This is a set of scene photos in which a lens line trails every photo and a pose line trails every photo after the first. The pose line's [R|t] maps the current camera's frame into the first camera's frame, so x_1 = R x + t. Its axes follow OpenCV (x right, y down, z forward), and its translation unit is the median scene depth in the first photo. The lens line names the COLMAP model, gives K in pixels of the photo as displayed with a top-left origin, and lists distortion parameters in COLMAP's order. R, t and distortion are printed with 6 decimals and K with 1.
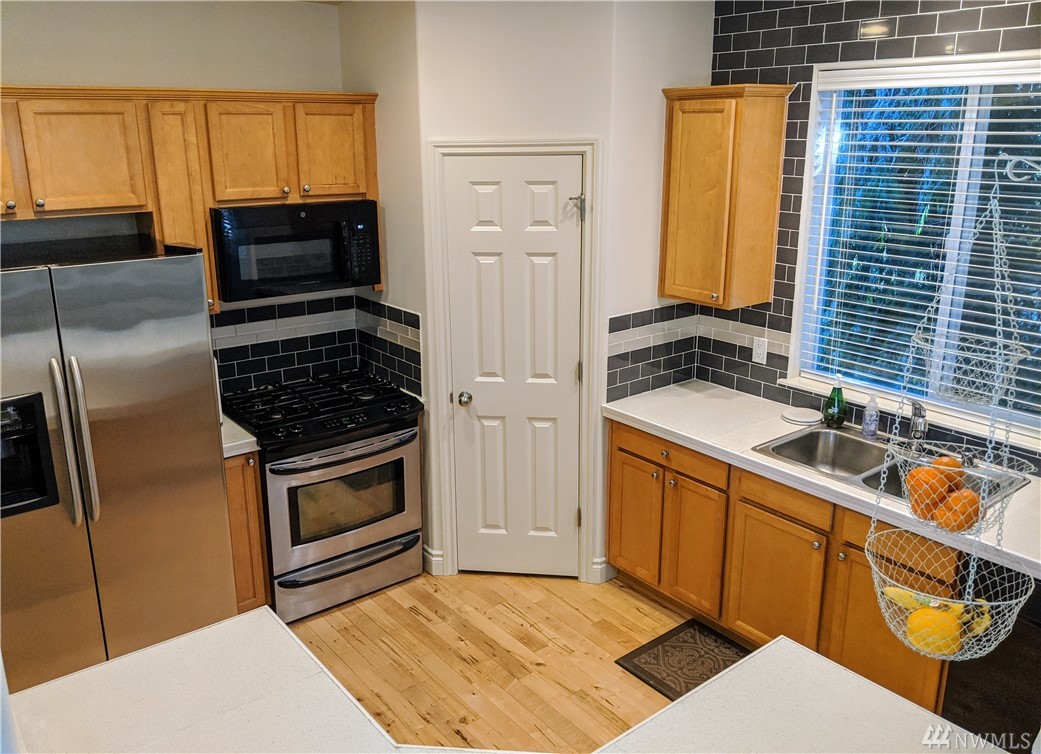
lens RADIAL K [[853.4, 0, 527.5], [0, 853.4, 359.0], [0, 0, 1]] dist [0.043512, -0.003776]
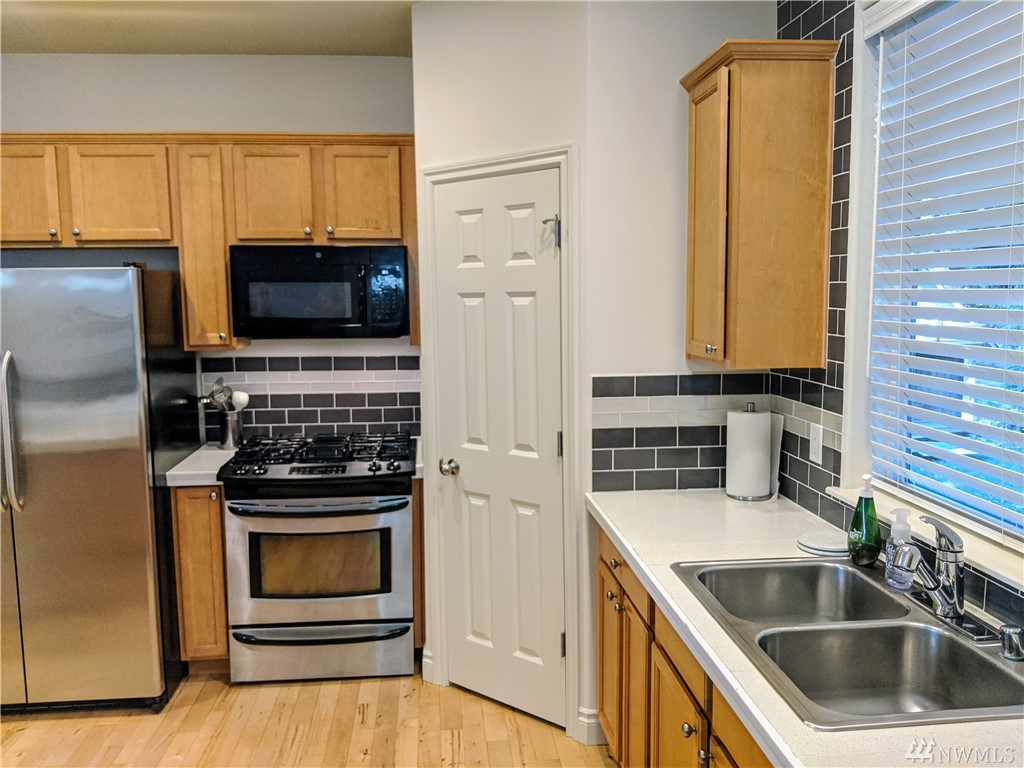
lens RADIAL K [[840.8, 0, 516.9], [0, 840.8, 385.6], [0, 0, 1]] dist [0.045226, -0.089708]
pose [[0.834558, 0.053626, -0.548304, 0.453638], [-0.138493, 0.983712, -0.114586, 0.055589], [0.533228, 0.171565, 0.828392, 0.345313]]
